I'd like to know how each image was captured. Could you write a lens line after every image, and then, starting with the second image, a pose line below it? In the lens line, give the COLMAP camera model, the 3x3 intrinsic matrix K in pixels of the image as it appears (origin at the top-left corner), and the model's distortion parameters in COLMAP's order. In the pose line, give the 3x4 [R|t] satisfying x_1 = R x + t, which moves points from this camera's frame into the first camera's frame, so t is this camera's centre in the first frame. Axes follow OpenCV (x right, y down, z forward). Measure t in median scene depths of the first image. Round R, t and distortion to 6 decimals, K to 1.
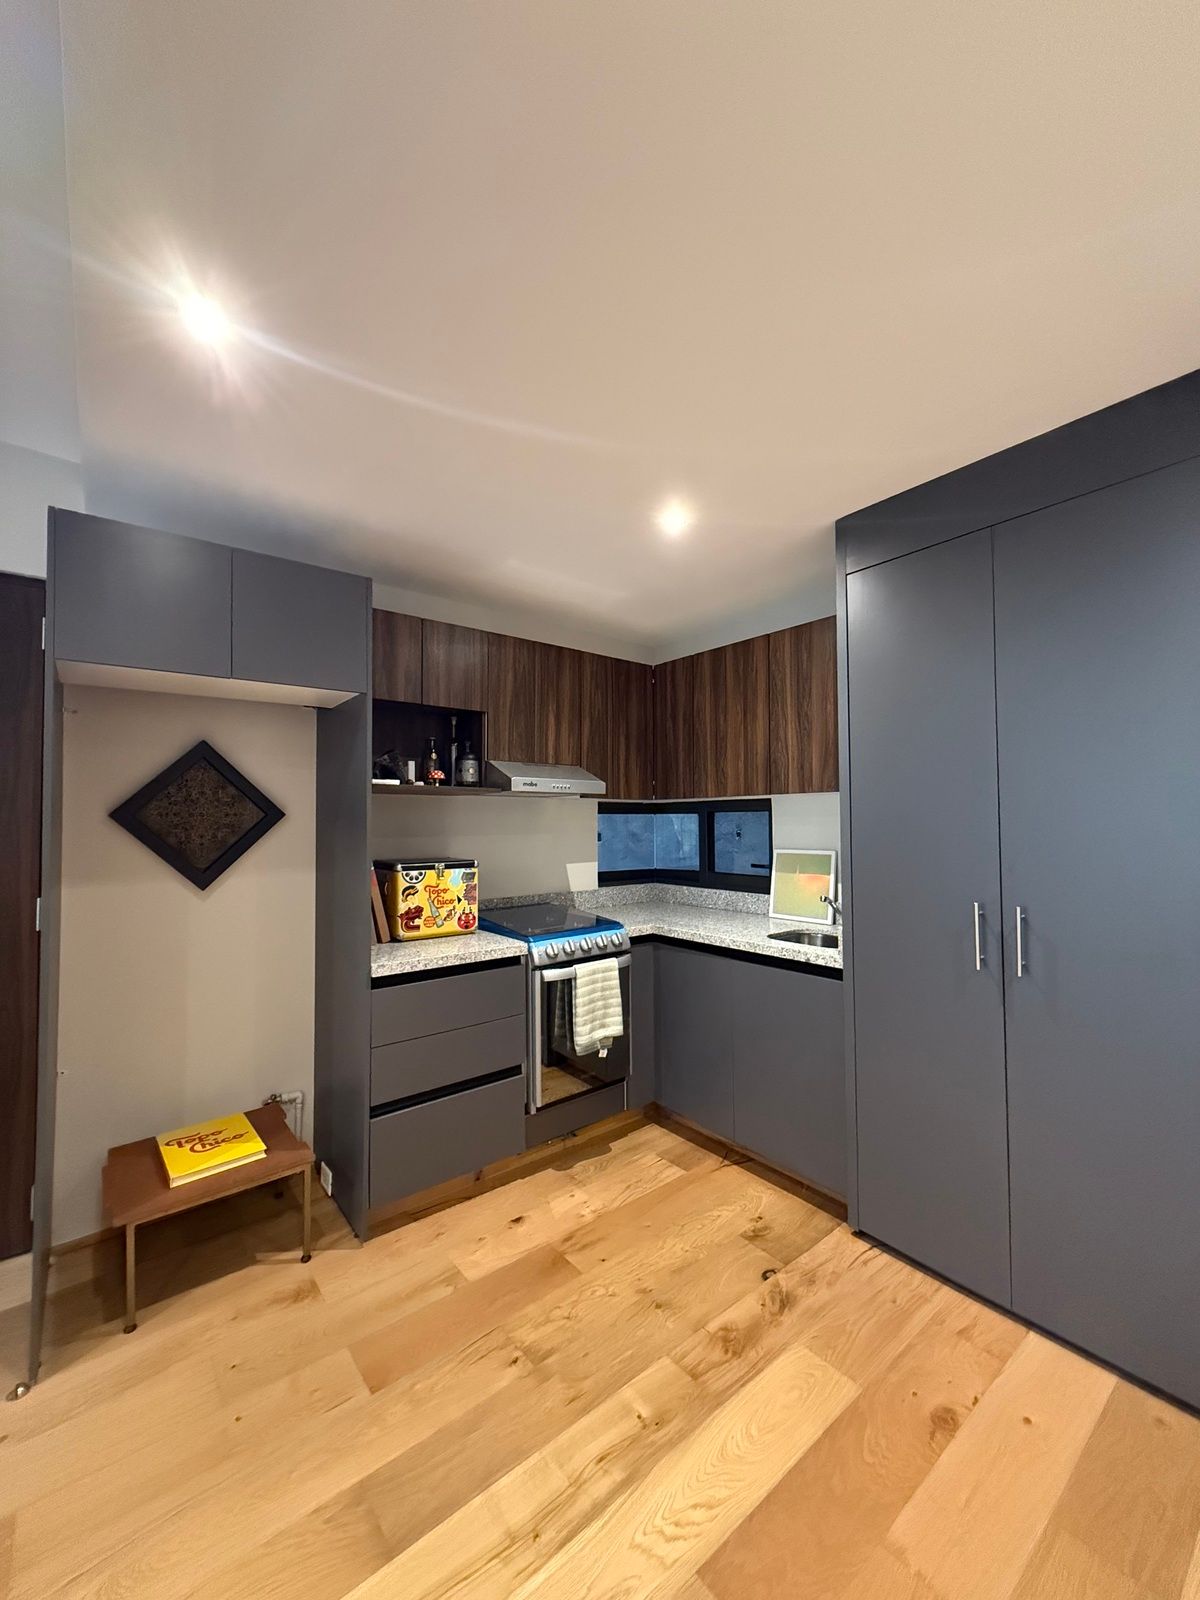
lens RADIAL K [[637.4, 0, 599.5], [0, 637.4, 799.2], [0, 0, 1]] dist [-0.001490, 0.000200]
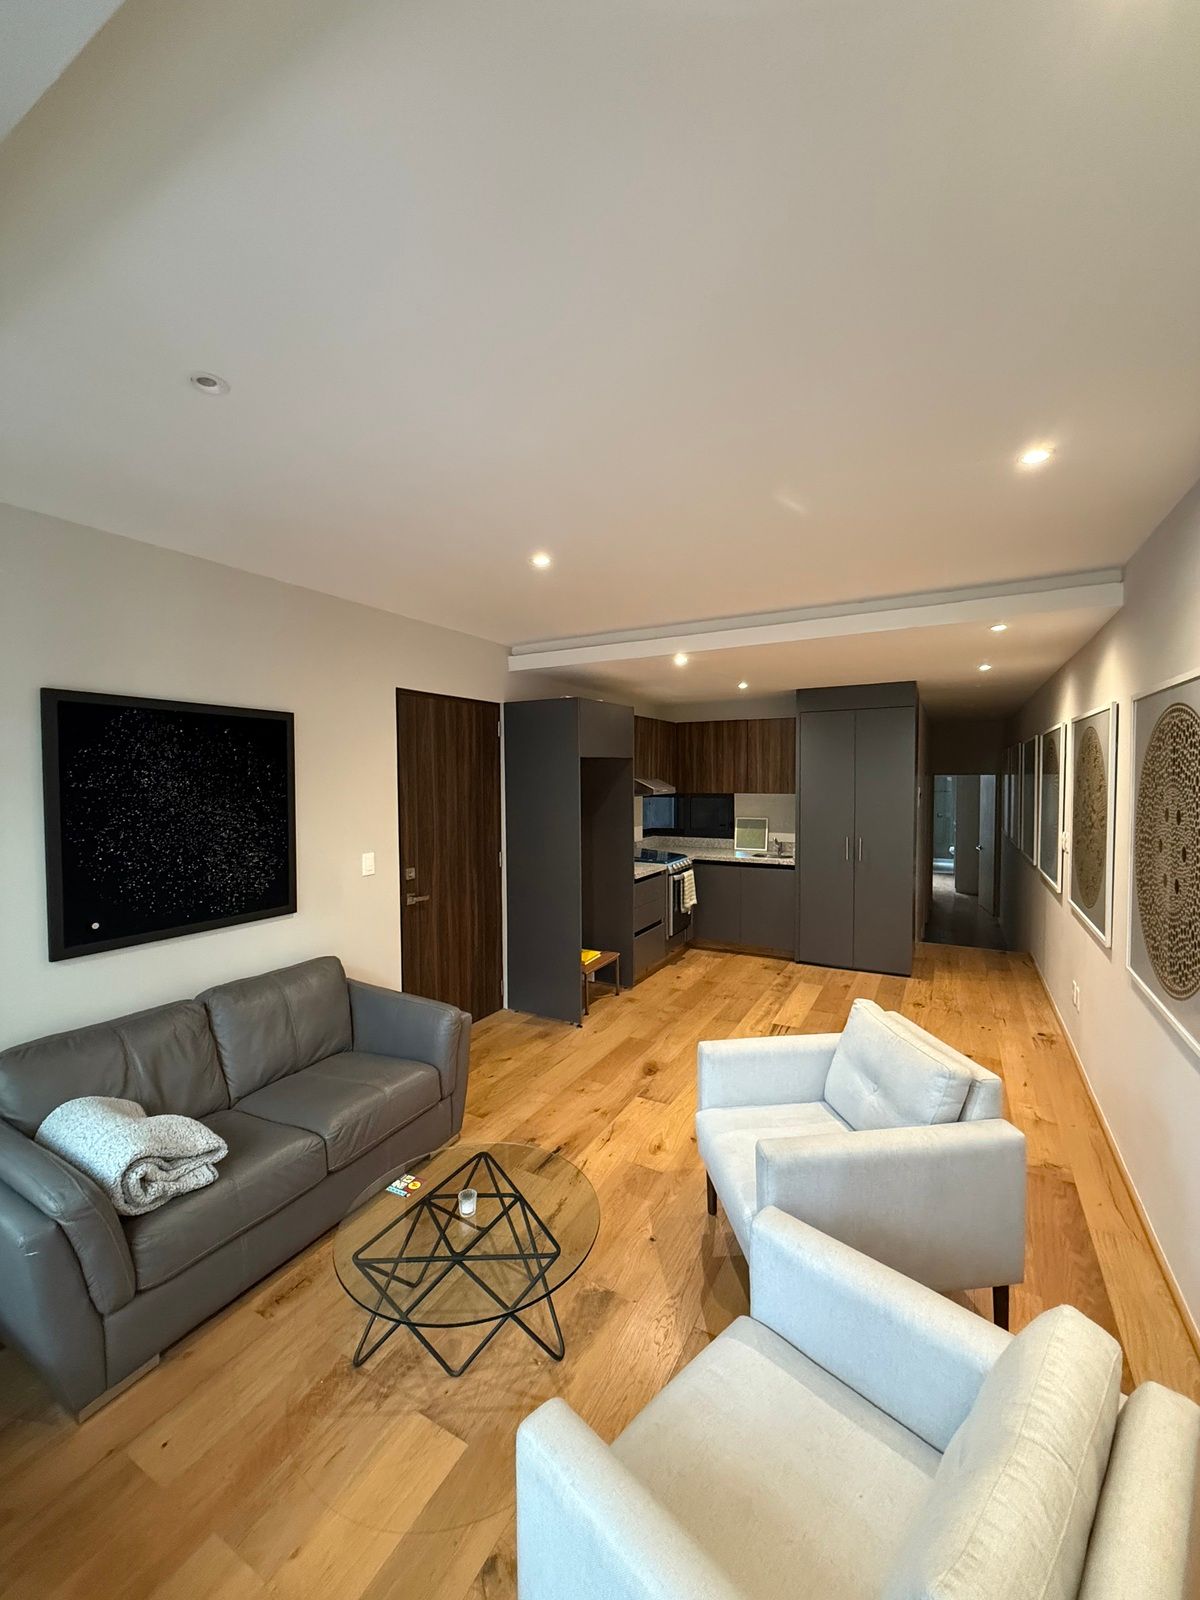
lens RADIAL K [[637.4, 0, 602.5], [0, 637.4, 801.3], [0, 0, 1]] dist [-0.001490, 0.000200]
pose [[0.924950, -0.014699, 0.379806, -1.207898], [-0.014637, 0.997133, 0.074236, -0.159671], [-0.379808, -0.074224, 0.922083, -0.981811]]
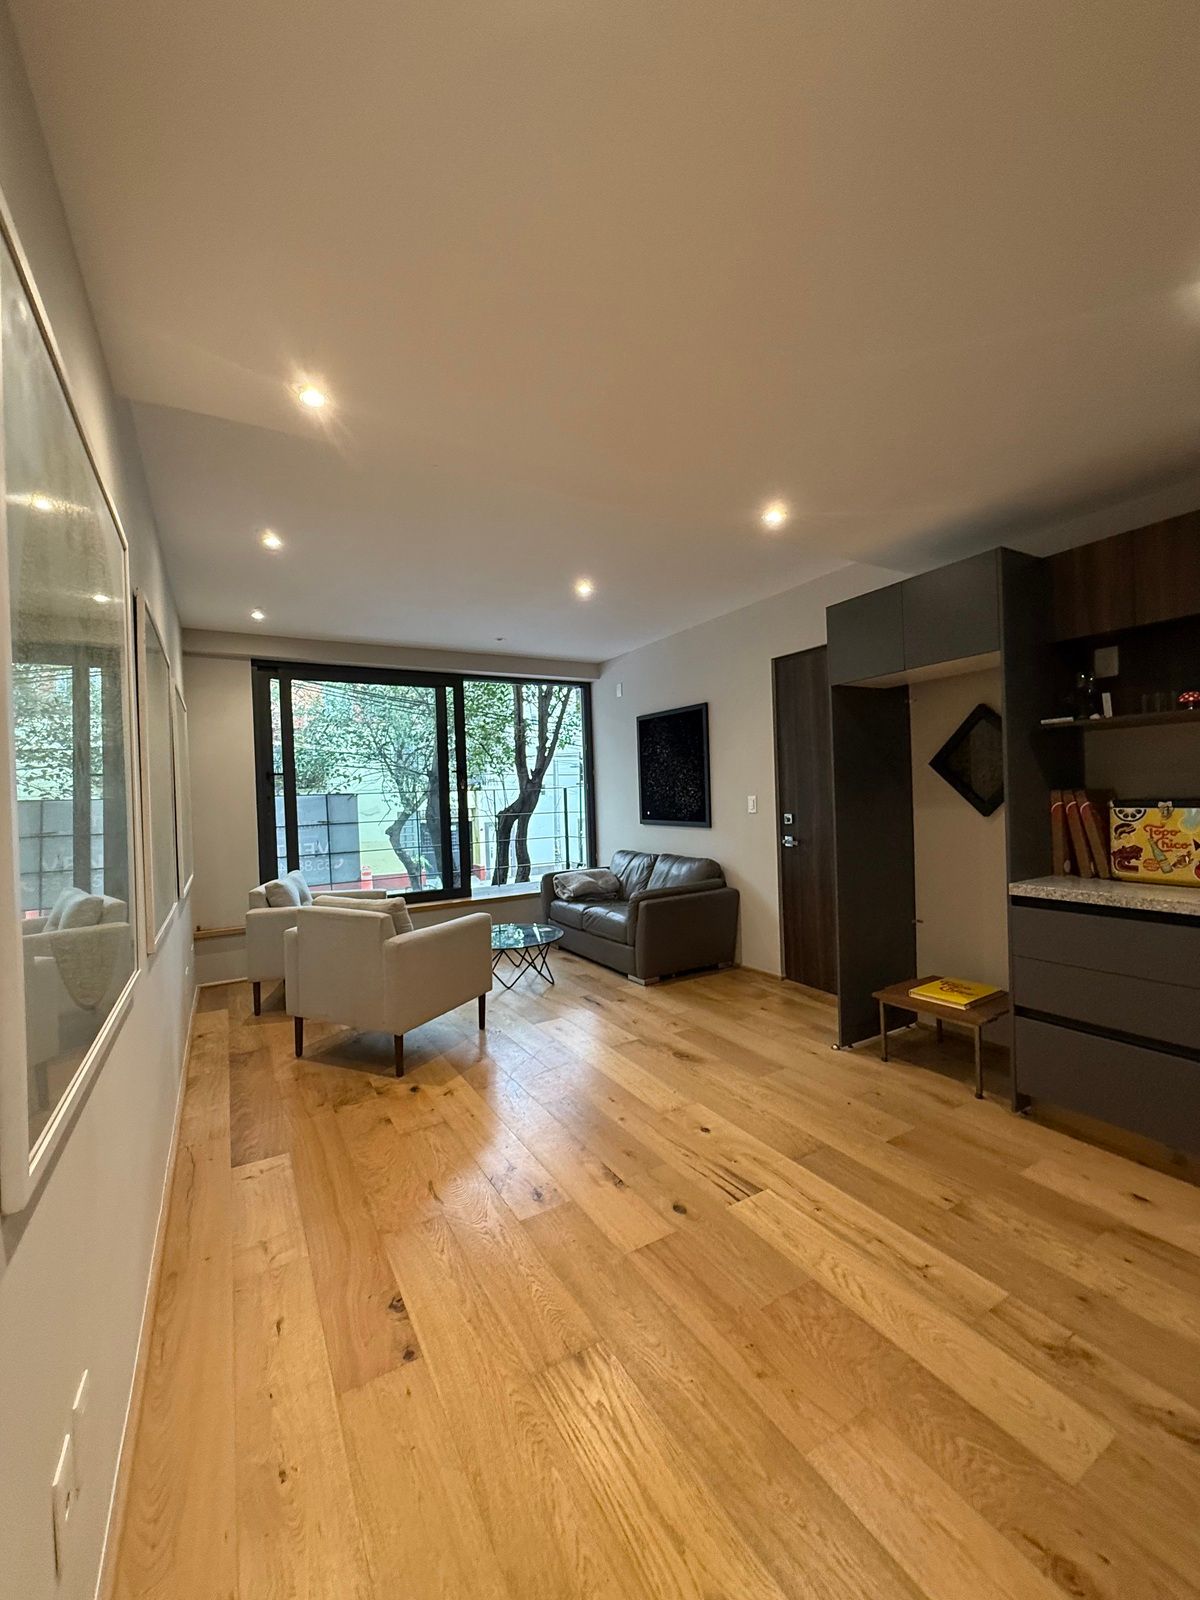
lens RADIAL K [[637.4, 0, 595.5], [0, 637.4, 802.7], [0, 0, 1]] dist [-0.001490, 0.000200]
pose [[-0.152718, 0.021854, -0.988028, 0.796972], [0.069542, 0.997515, 0.011315, 0.042104], [0.985820, -0.066981, -0.153859, 0.393421]]
